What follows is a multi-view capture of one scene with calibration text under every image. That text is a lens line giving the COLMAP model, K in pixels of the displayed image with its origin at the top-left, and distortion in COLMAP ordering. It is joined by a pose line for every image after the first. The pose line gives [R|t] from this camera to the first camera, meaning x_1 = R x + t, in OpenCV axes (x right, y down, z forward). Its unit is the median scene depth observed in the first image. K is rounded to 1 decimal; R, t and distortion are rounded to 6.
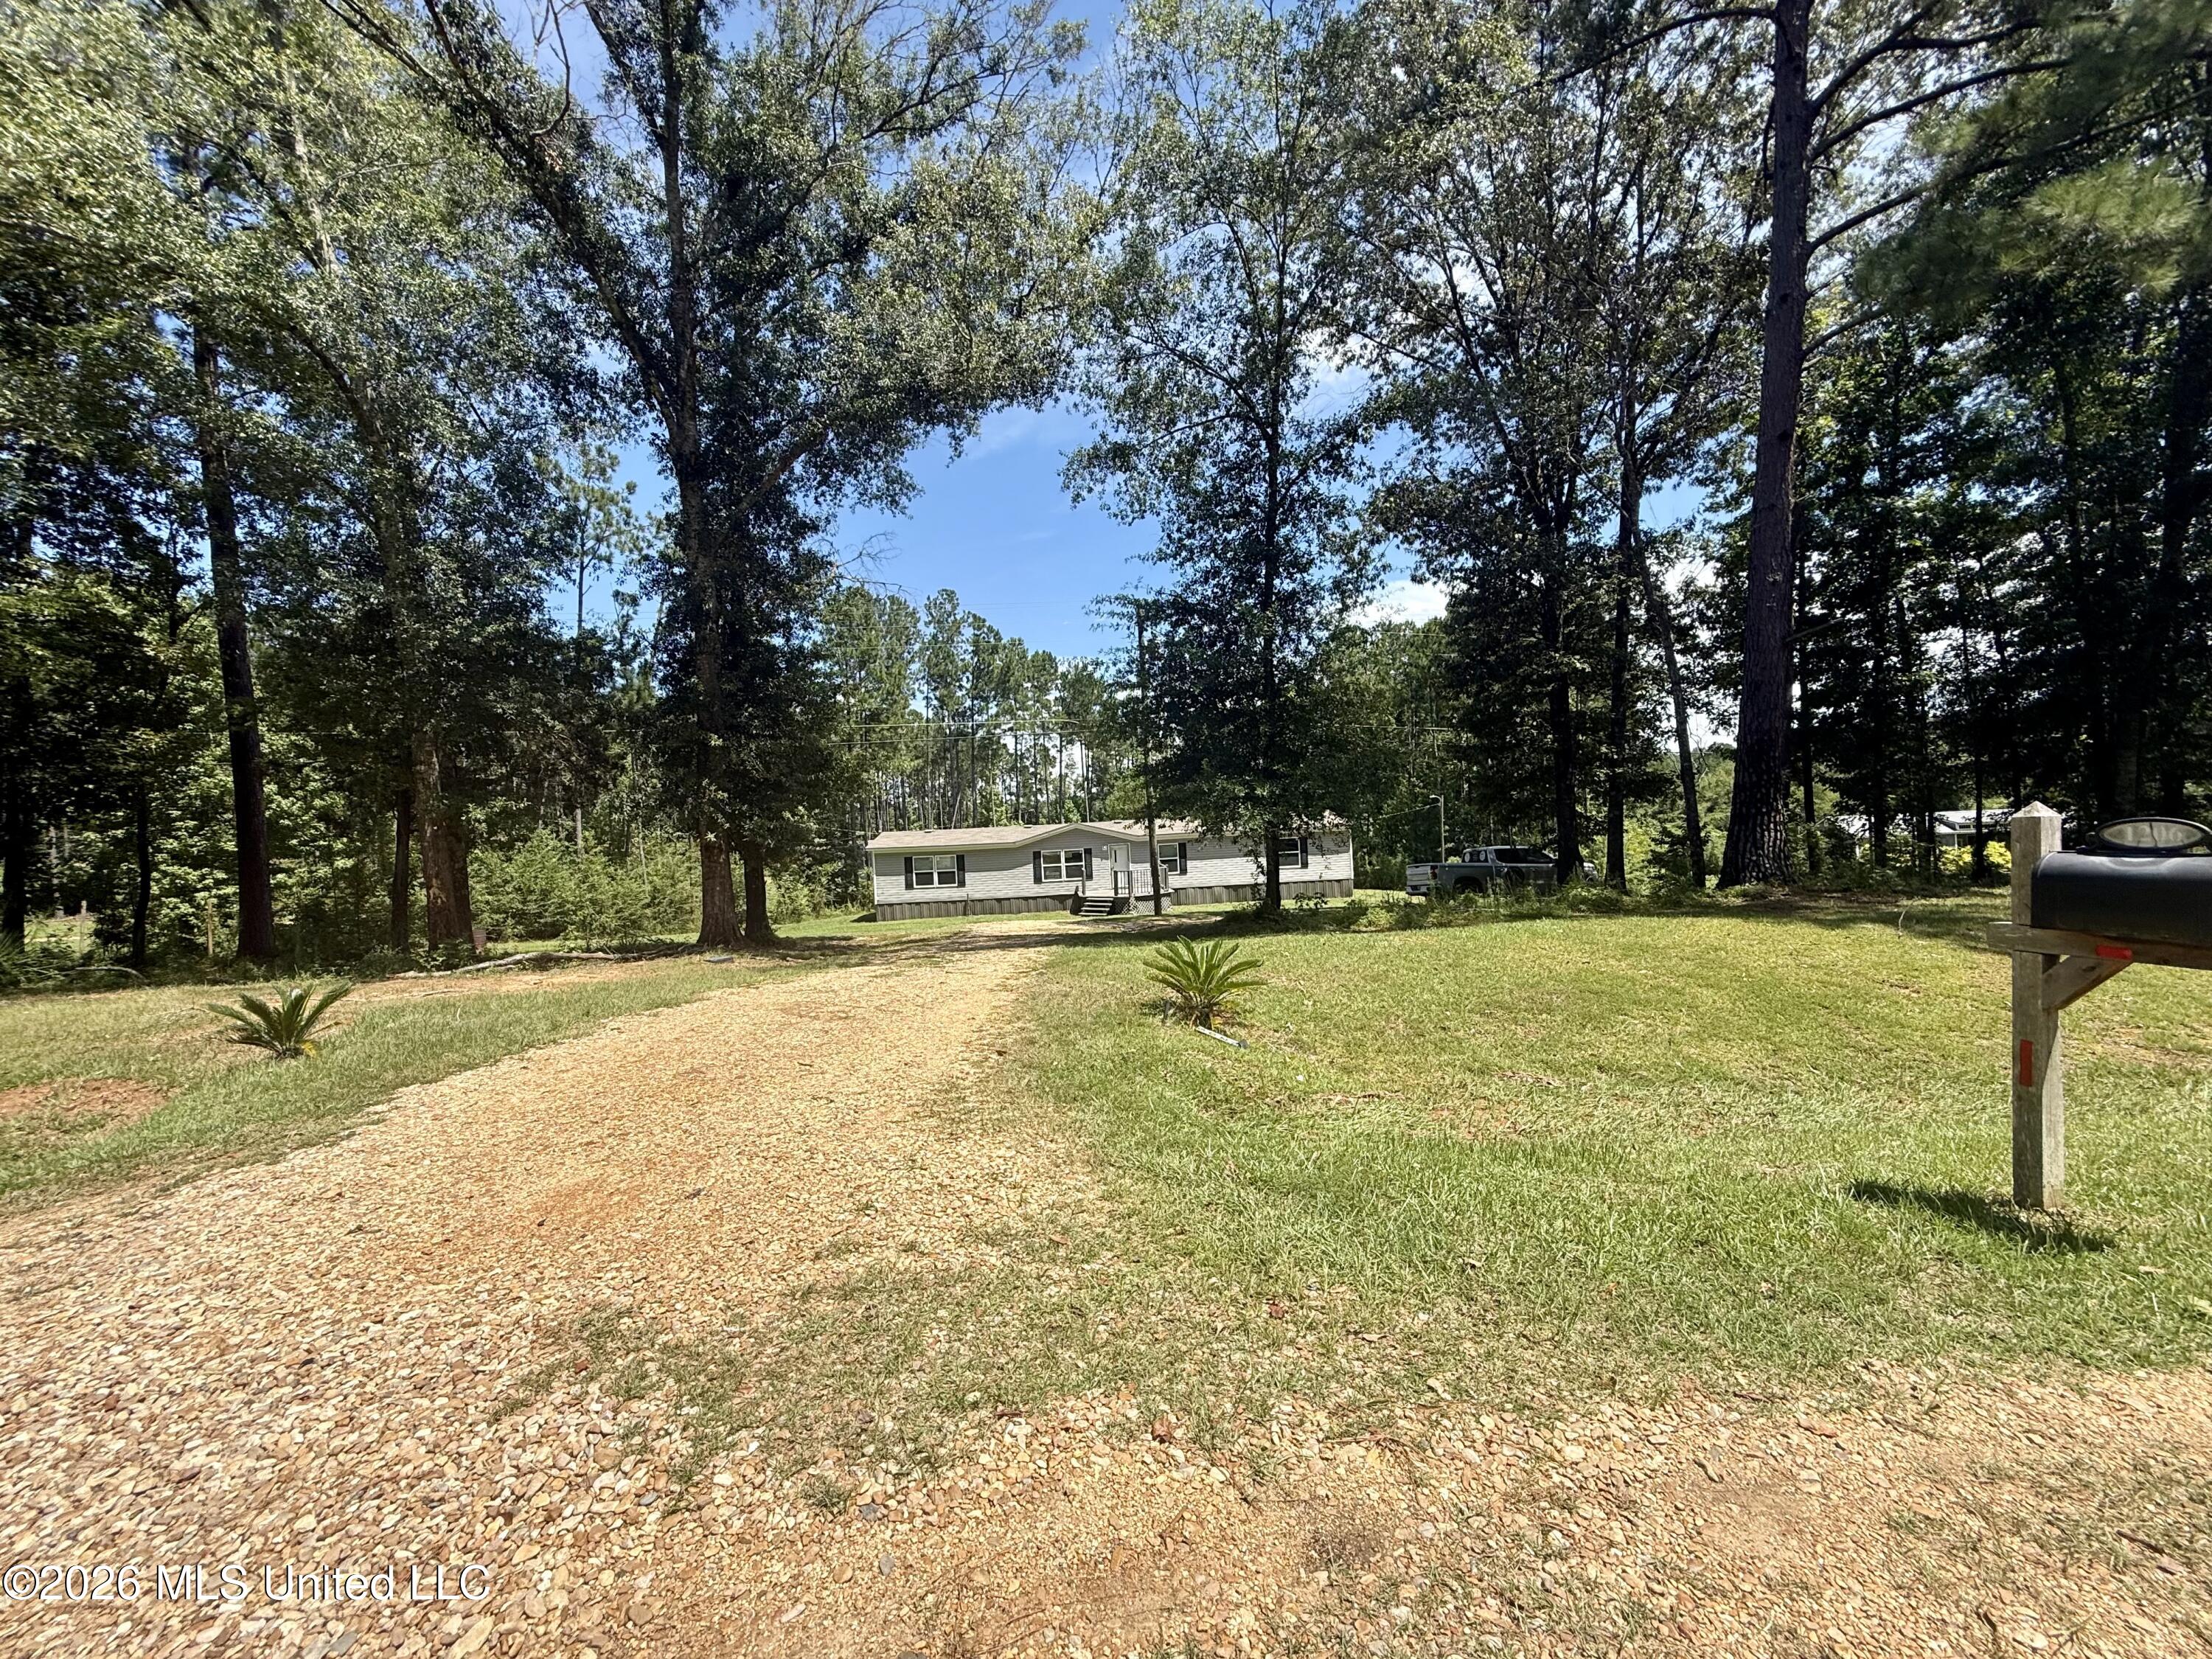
lens RADIAL K [[876.8, 0, 1112.8], [0, 876.8, 830.4], [0, 0, 1]] dist [-0.003252, -0.000285]
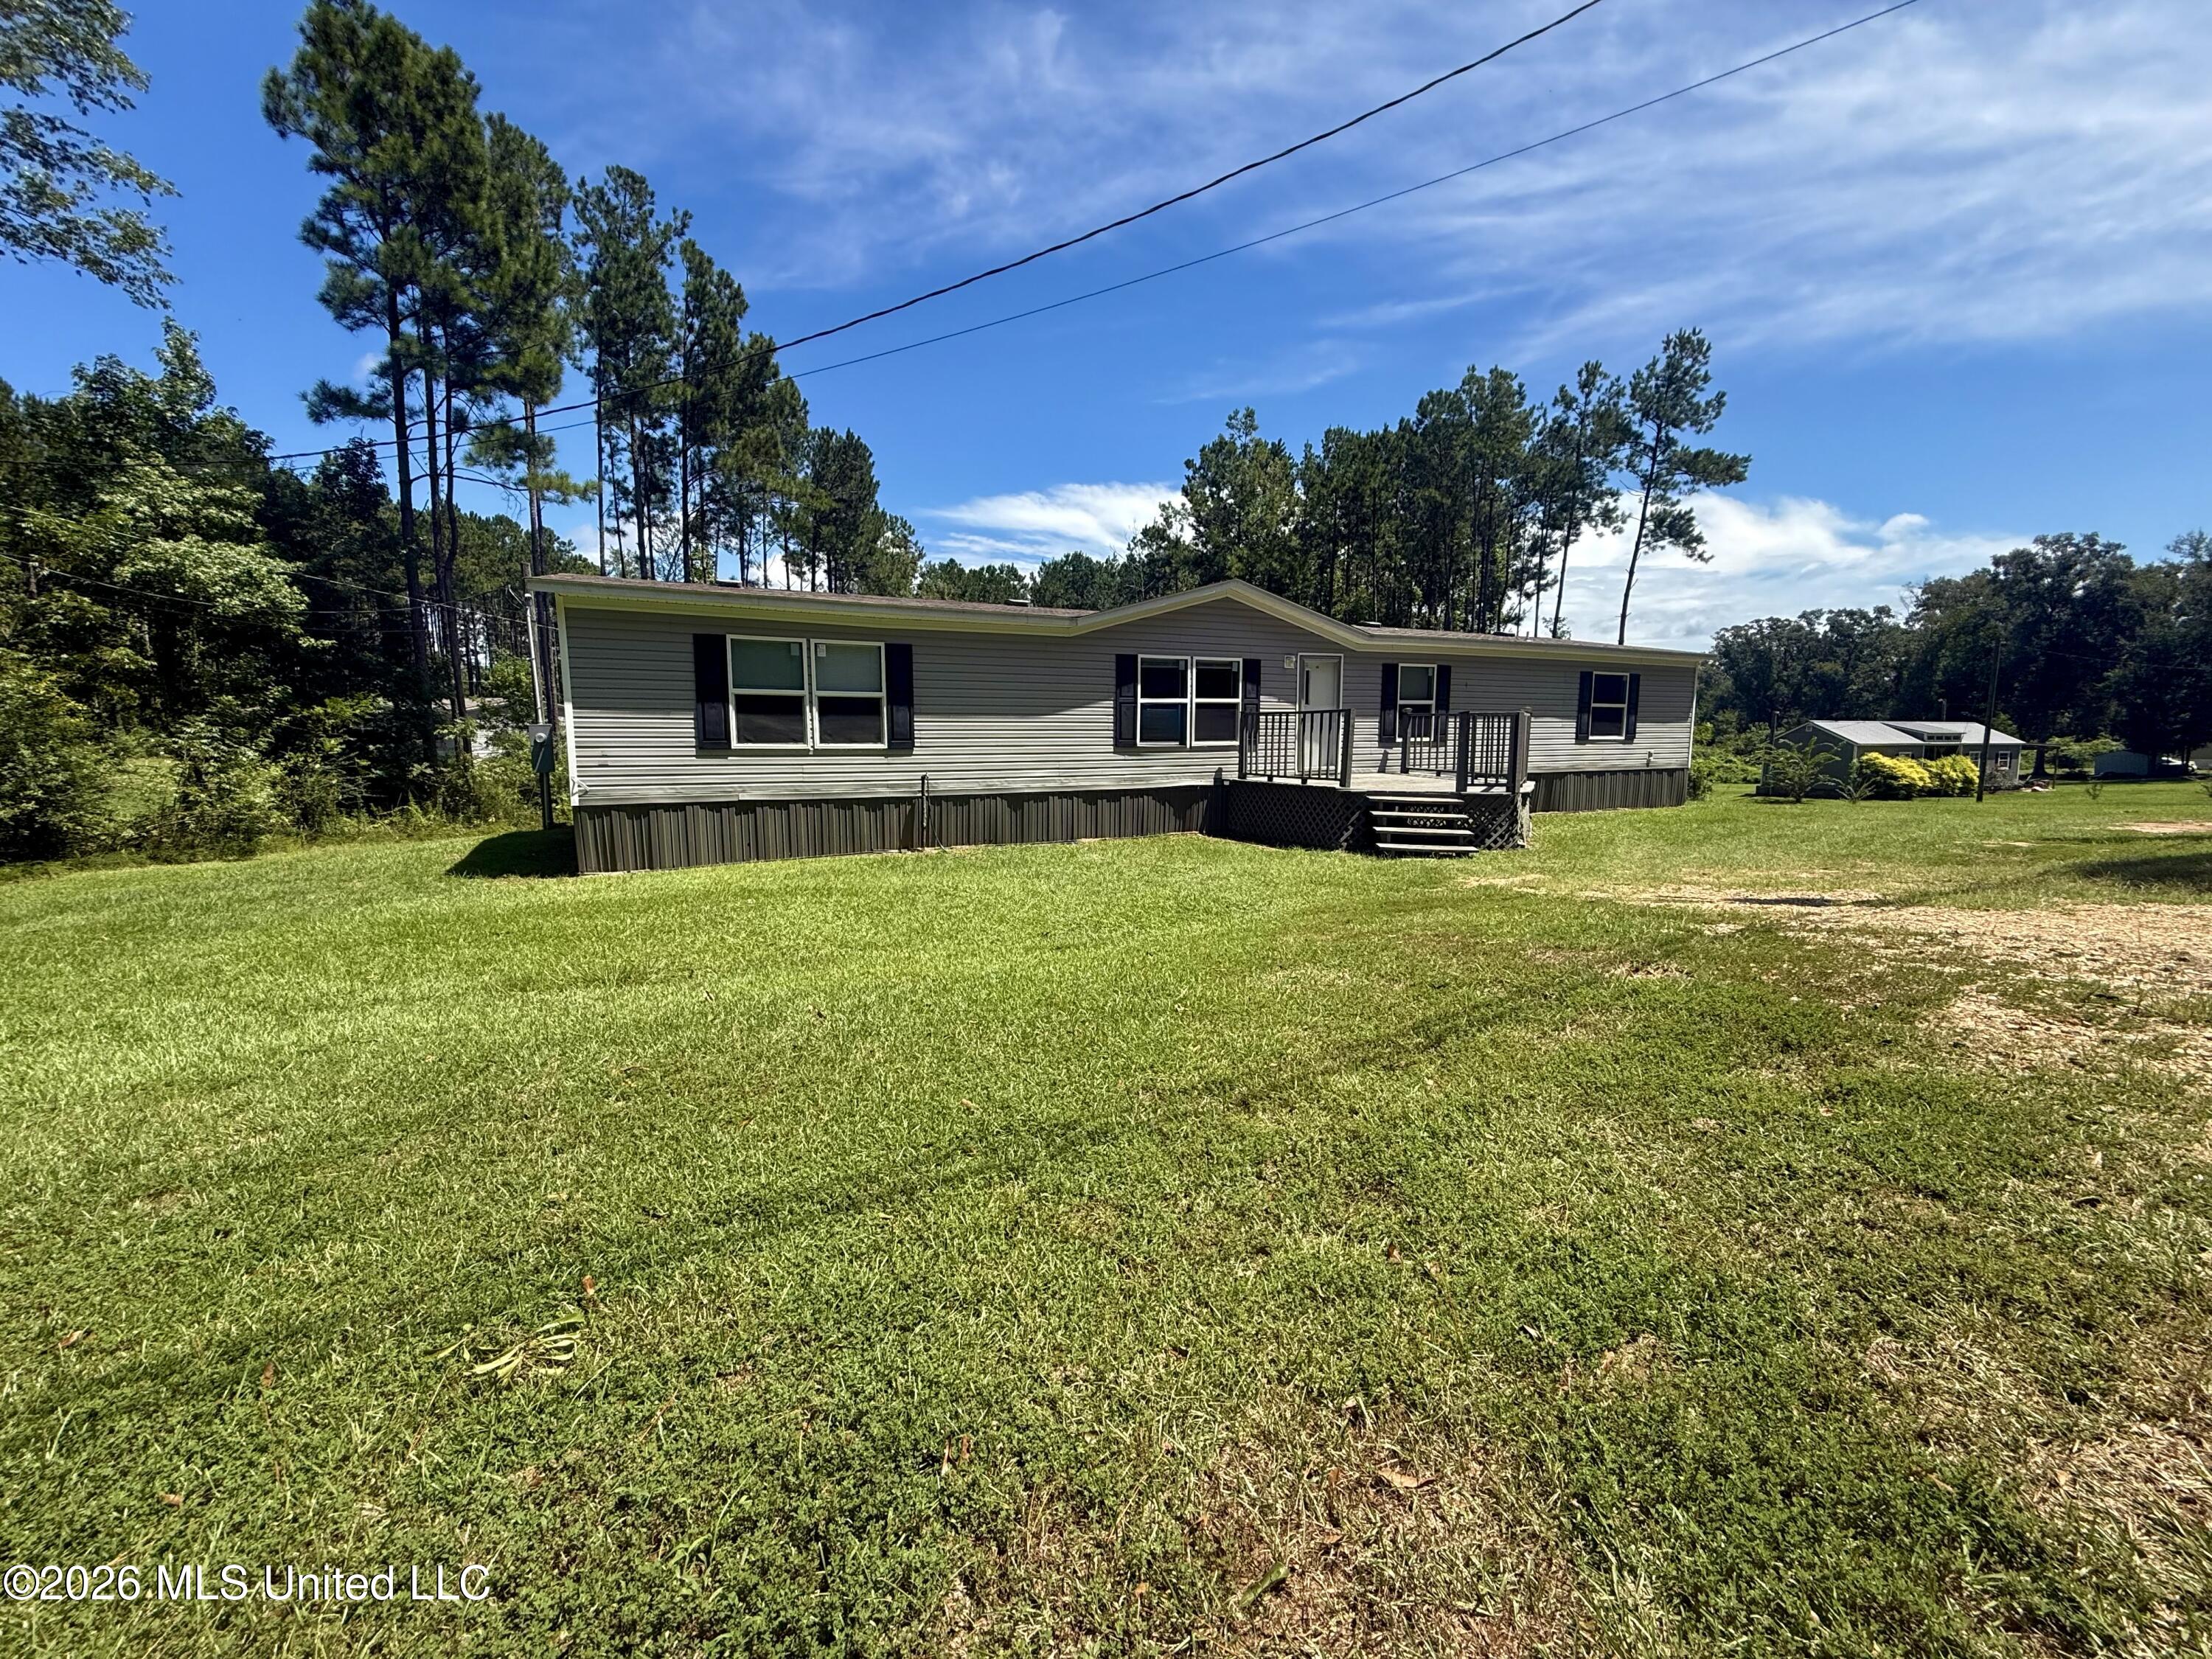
lens RADIAL K [[876.8, 0, 1095.5], [0, 876.8, 836.0], [0, 0, 1]] dist [-0.003252, -0.000285]
pose [[0.924386, 0.003422, 0.381443, -0.222675], [-0.044741, 0.994030, 0.099508, 0.059362], [-0.378825, -0.109050, 0.919021, 0.691837]]
